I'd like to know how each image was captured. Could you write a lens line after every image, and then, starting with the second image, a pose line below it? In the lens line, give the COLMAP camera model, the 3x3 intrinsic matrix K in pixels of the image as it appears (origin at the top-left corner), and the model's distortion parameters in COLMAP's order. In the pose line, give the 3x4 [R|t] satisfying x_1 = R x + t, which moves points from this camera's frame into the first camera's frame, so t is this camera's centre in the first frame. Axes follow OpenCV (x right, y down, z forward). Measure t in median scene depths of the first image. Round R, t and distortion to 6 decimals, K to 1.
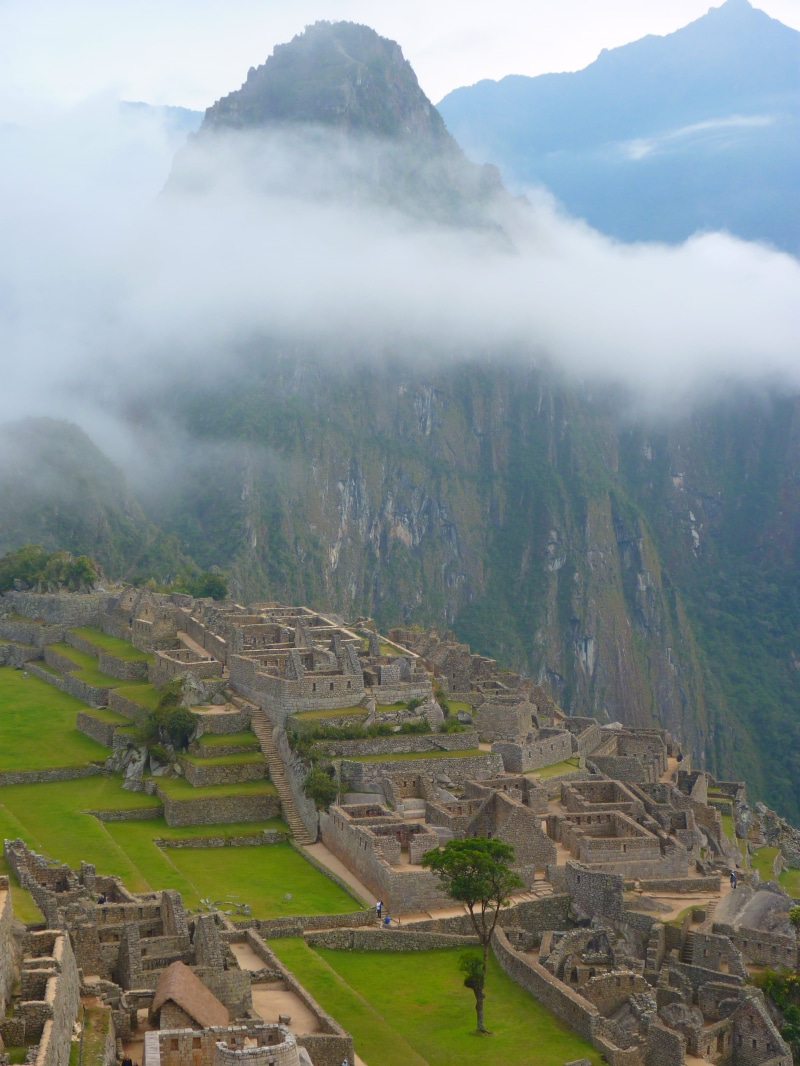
lens RADIAL K [[1725.6, 0, 400.2], [0, 1725.6, 558.7], [0, 0, 1]] dist [0.046908, 0.197705]
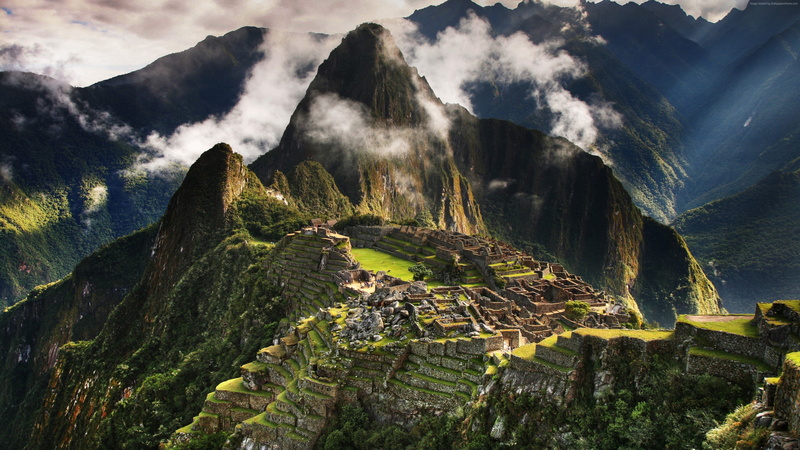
lens RADIAL K [[596.6, 0, 410.3], [0, 596.6, 223.3], [0, 0, 1]] dist [-0.006080, -0.001206]
pose [[0.993854, -0.016030, 0.109530, -0.141901], [0.009154, 0.997972, 0.062995, -0.034239], [-0.110318, -0.061605, 0.991985, -0.123734]]
